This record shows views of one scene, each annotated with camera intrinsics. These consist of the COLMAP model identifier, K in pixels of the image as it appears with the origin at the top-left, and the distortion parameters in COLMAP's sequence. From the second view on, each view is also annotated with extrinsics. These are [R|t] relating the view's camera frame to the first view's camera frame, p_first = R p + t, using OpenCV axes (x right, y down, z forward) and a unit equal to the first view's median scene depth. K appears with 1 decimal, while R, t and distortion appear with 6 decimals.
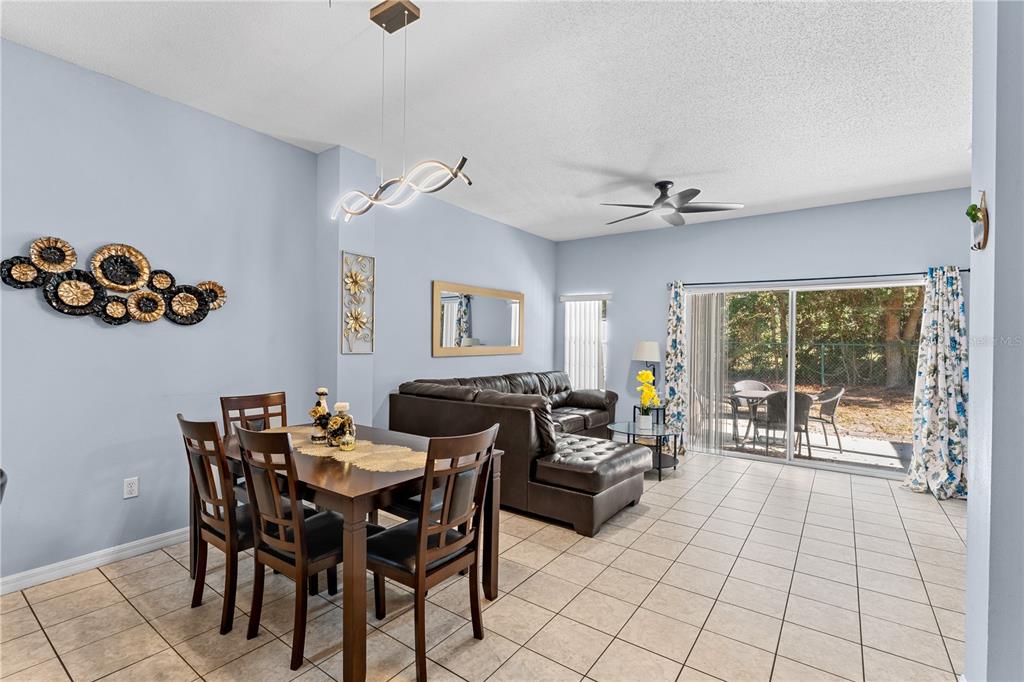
lens RADIAL K [[461.3, 0, 510.1], [0, 461.3, 344.4], [0, 0, 1]] dist [-0.000754, -0.000182]
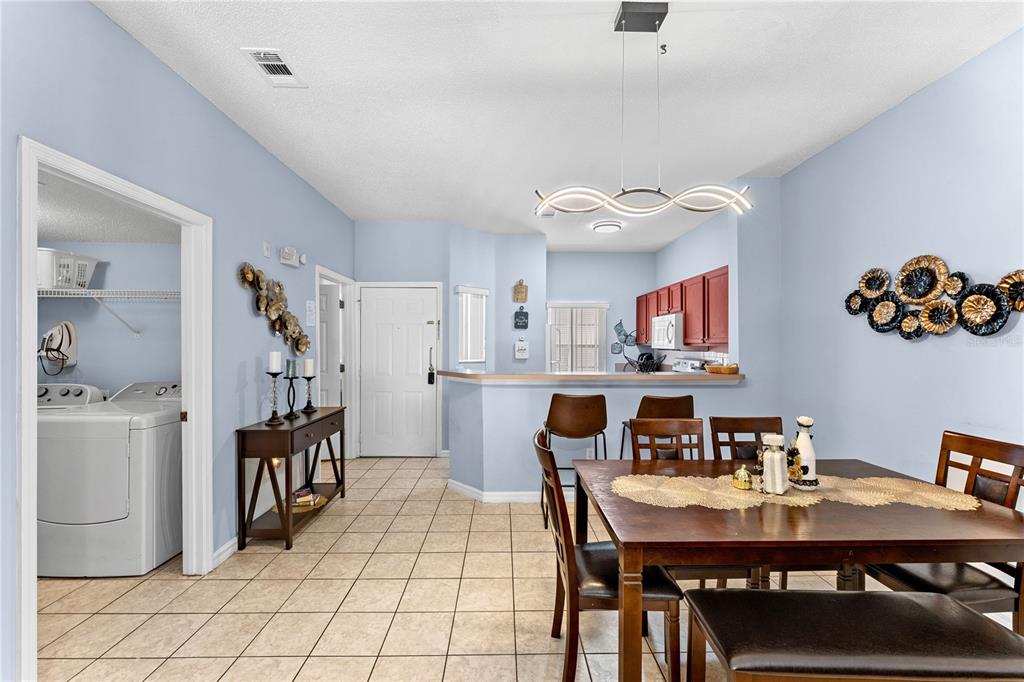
lens RADIAL K [[416.8, 0, 512.6], [0, 416.8, 345.1], [0, 0, 1]] dist [-0.002159, -0.000269]
pose [[-0.799309, -0.012020, -0.600800, 0.240069], [-0.012398, 0.999917, -0.003510, -0.009764], [0.600792, 0.004643, -0.799392, 0.762558]]
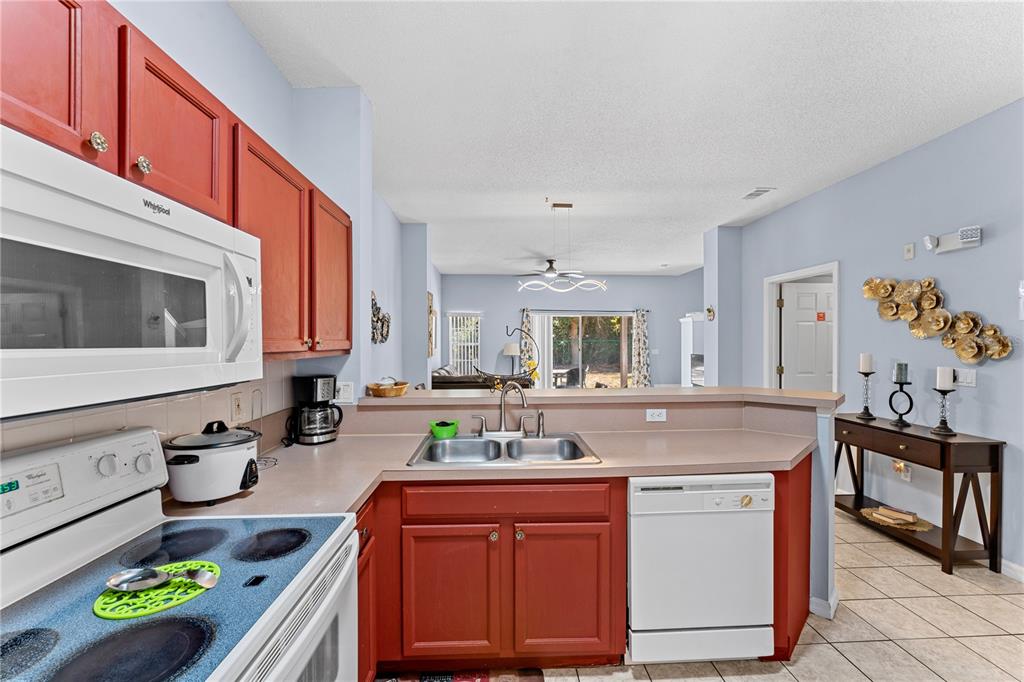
lens RADIAL K [[416.8, 0, 512.6], [0, 416.8, 345.1], [0, 0, 1]] dist [-0.002159, -0.000269]
pose [[0.783226, -0.022840, 0.621318, -0.854649], [0.015704, 0.999733, 0.016954, -0.034006], [-0.621539, -0.003522, 0.783375, -0.232598]]
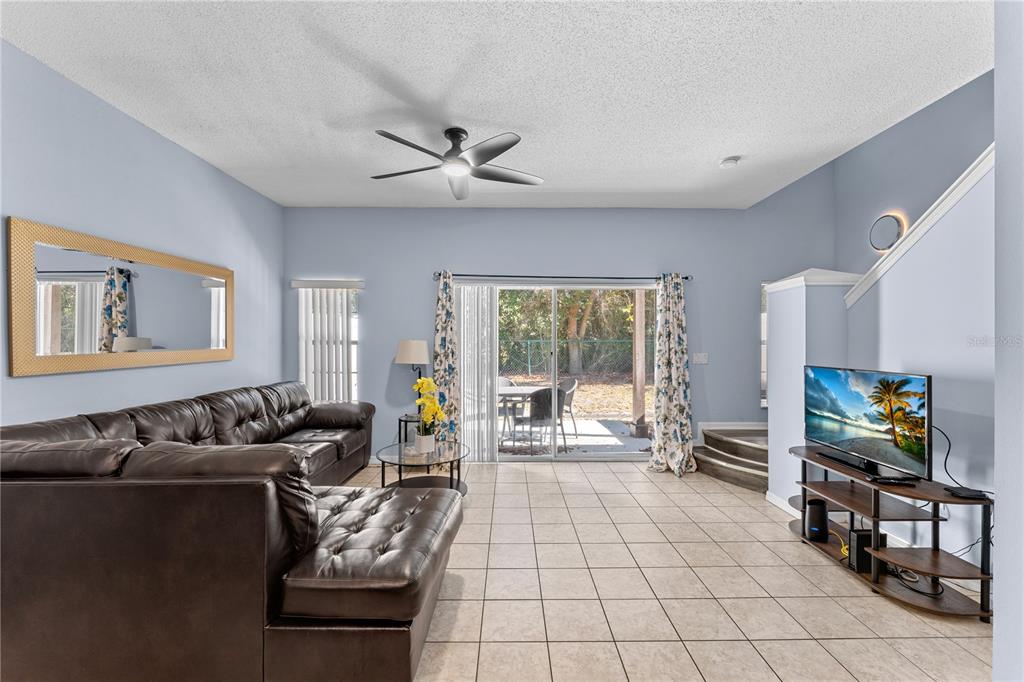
lens RADIAL K [[416.8, 0, 512.6], [0, 416.8, 345.1], [0, 0, 1]] dist [-0.002159, -0.000269]
pose [[0.806203, -0.015800, 0.591428, -0.003743], [0.012352, 0.999875, 0.009873, -0.003404], [-0.591510, -0.000654, 0.806298, 0.392172]]
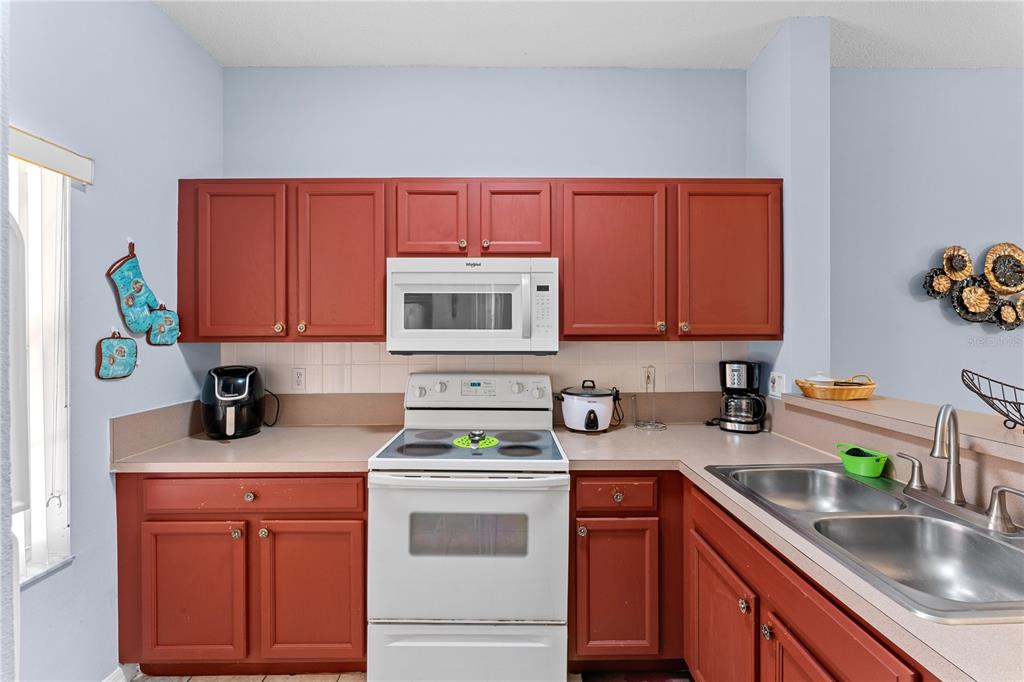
lens RADIAL K [[420.4, 0, 510.5], [0, 420.4, 332.1], [0, 0, 1]] dist [-0.010160, 0.000062]
pose [[0.593891, -0.014514, -0.804415, -0.493186], [0.009208, 0.999894, -0.011243, -0.024122], [0.804493, -0.000731, 0.593962, -0.197470]]
